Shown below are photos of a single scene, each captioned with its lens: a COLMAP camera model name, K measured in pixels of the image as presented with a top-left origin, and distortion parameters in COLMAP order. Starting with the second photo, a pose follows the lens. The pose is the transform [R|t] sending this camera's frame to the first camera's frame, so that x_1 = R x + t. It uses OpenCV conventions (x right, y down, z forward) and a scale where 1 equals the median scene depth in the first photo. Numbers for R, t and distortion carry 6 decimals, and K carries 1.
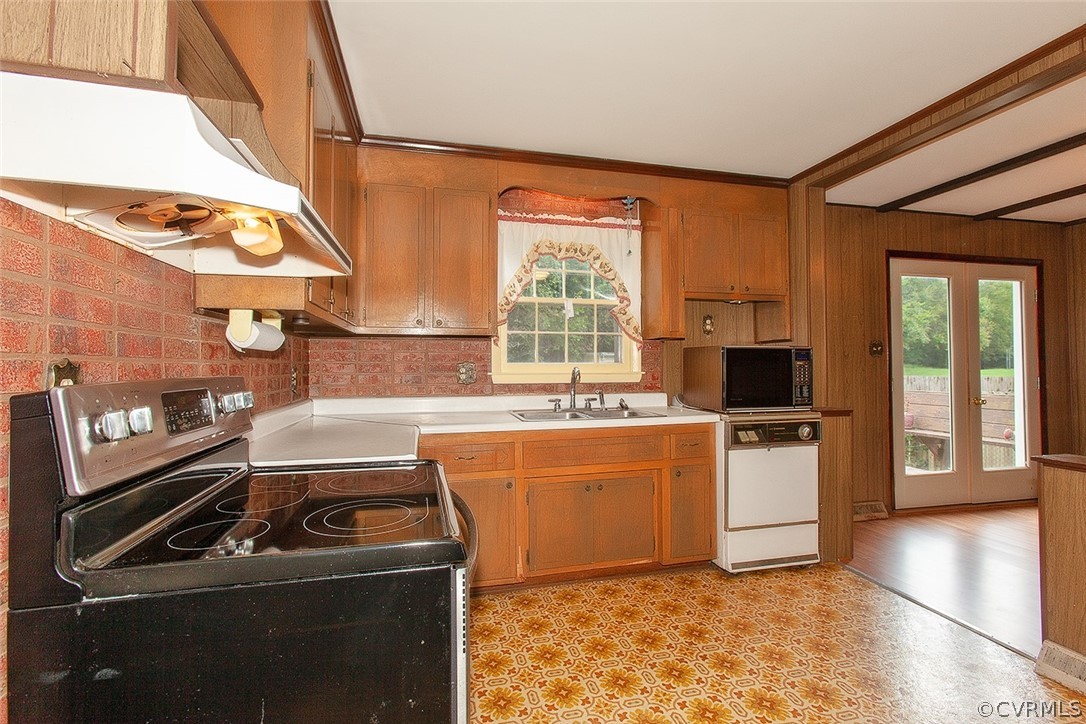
lens RADIAL K [[481.2, 0, 550.8], [0, 481.2, 365.5], [0, 0, 1]] dist [-0.000070, 0.000854]
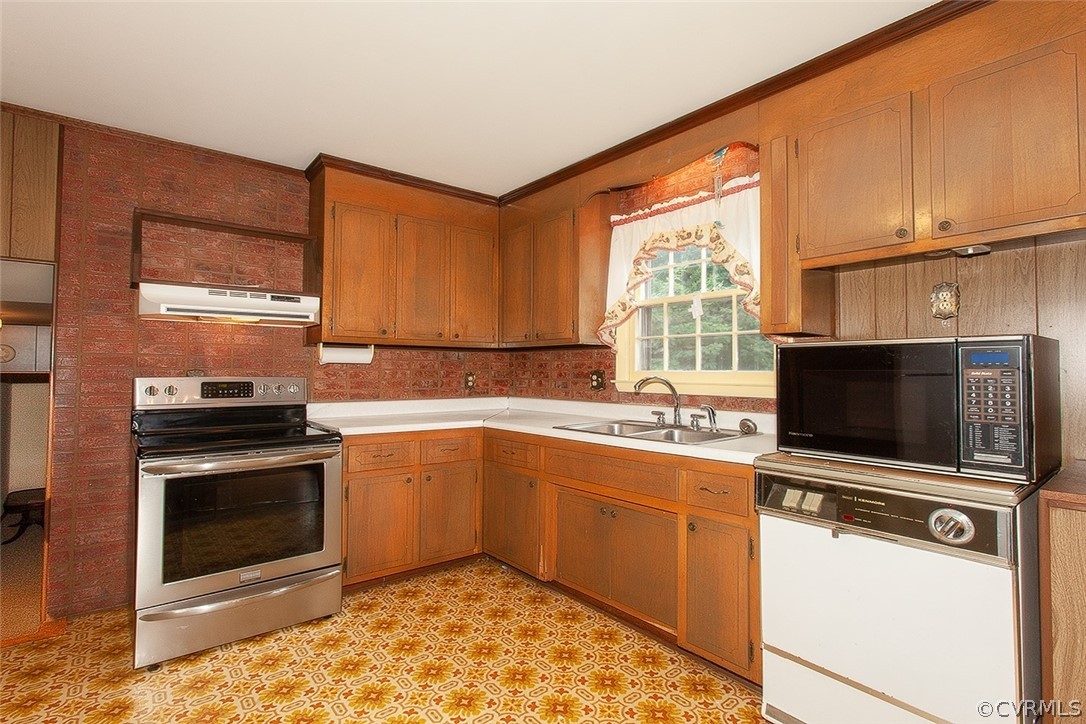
lens RADIAL K [[481.2, 0, 528.0], [0, 481.2, 356.8], [0, 0, 1]] dist [-0.000070, 0.000854]
pose [[0.450006, -0.020581, -0.892788, 0.688479], [-0.002557, 0.999701, -0.024335, -0.008439], [0.893022, 0.013234, 0.449819, 0.393334]]
